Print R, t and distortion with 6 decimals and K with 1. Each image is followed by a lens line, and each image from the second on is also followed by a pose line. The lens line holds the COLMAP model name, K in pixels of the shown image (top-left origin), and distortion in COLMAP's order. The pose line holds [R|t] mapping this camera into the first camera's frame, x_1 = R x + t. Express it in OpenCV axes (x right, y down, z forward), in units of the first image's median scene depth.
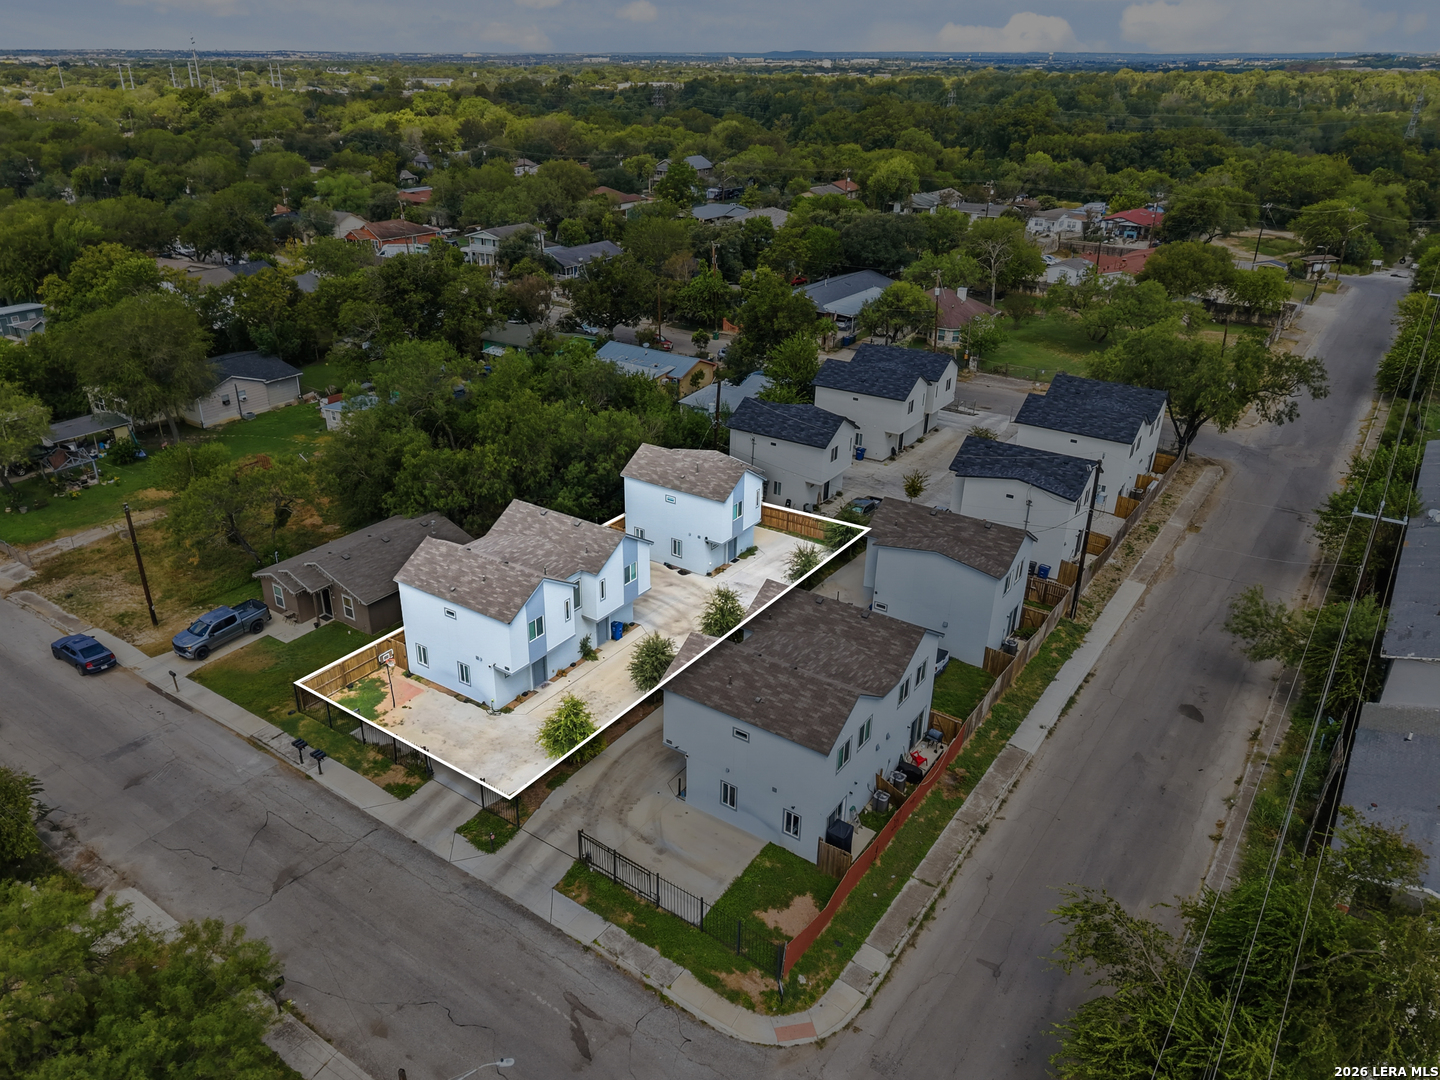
lens RADIAL K [[1030.4, 0, 657.5], [0, 1030.4, 538.0], [0, 0, 1]] dist [0.019648, 0.000887]
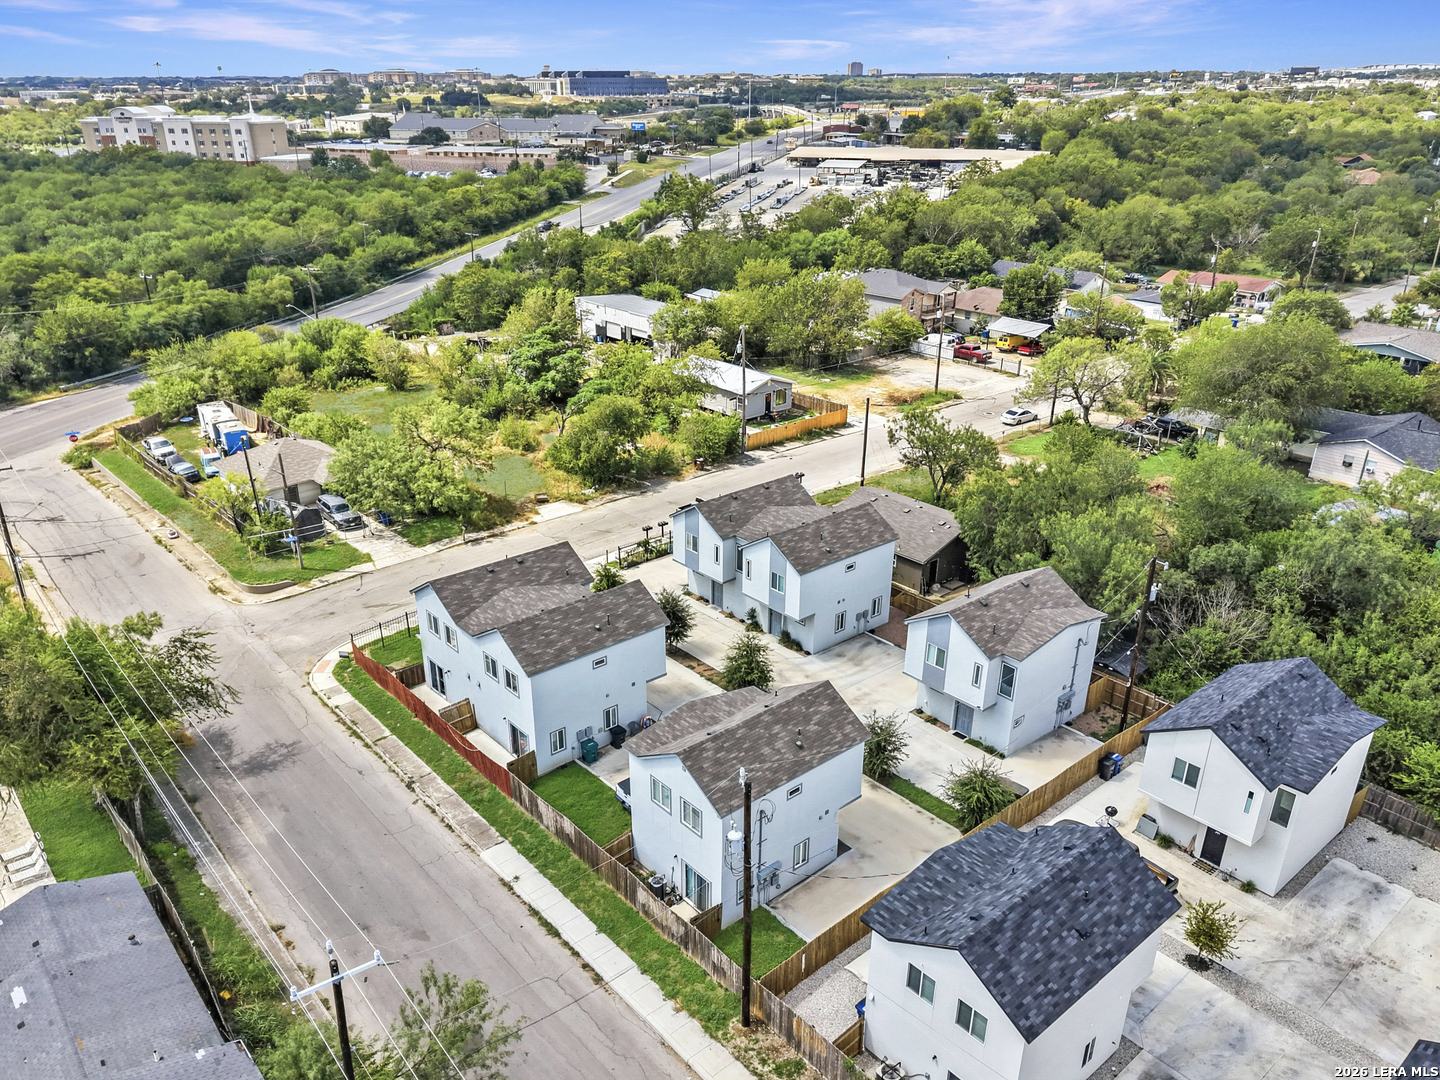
lens RADIAL K [[1088.5, 0, 720.0], [0, 1088.5, 540.0], [0, 0, 1]] dist [0.015367, -0.001985]
pose [[-0.219357, 0.381552, -0.897942, 1.276546], [-0.411021, 0.798560, 0.439731, -0.609900], [0.884841, 0.465531, -0.018344, 1.295235]]
